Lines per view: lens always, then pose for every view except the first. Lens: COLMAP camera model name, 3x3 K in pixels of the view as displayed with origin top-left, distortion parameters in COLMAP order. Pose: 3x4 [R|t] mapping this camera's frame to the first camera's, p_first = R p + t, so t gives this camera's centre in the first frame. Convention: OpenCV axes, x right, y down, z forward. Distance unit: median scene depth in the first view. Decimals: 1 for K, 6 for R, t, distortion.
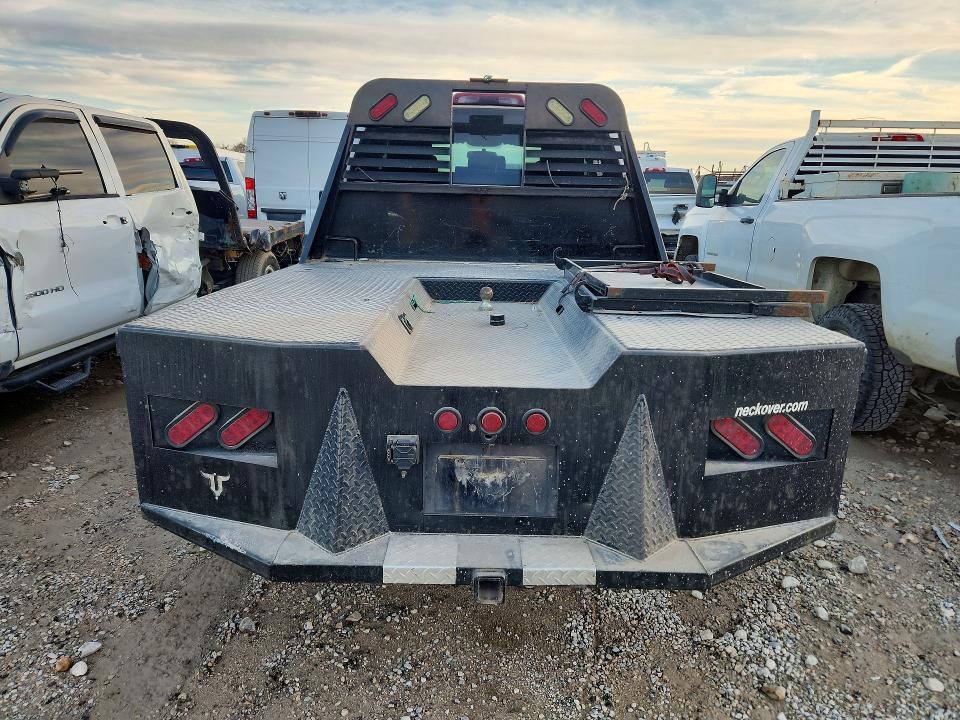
lens RADIAL K [[642.0, 0, 480.0], [0, 642.0, 360.0], [0, 0, 1]] dist [0.078864, -0.060400]
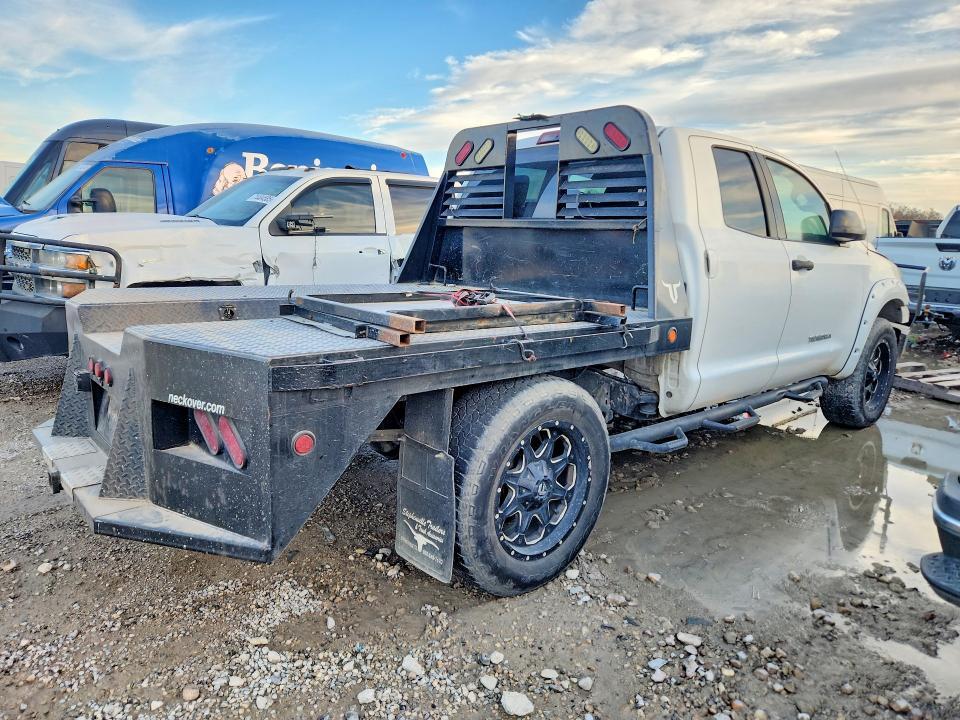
lens RADIAL K [[642.0, 0, 480.0], [0, 642.0, 360.0], [0, 0, 1]] dist [0.078864, -0.060400]
pose [[0.665278, 0.141470, -0.733070, 0.652068], [-0.201687, 0.979432, 0.005977, -0.040045], [0.718838, 0.143874, 0.680127, 0.260828]]
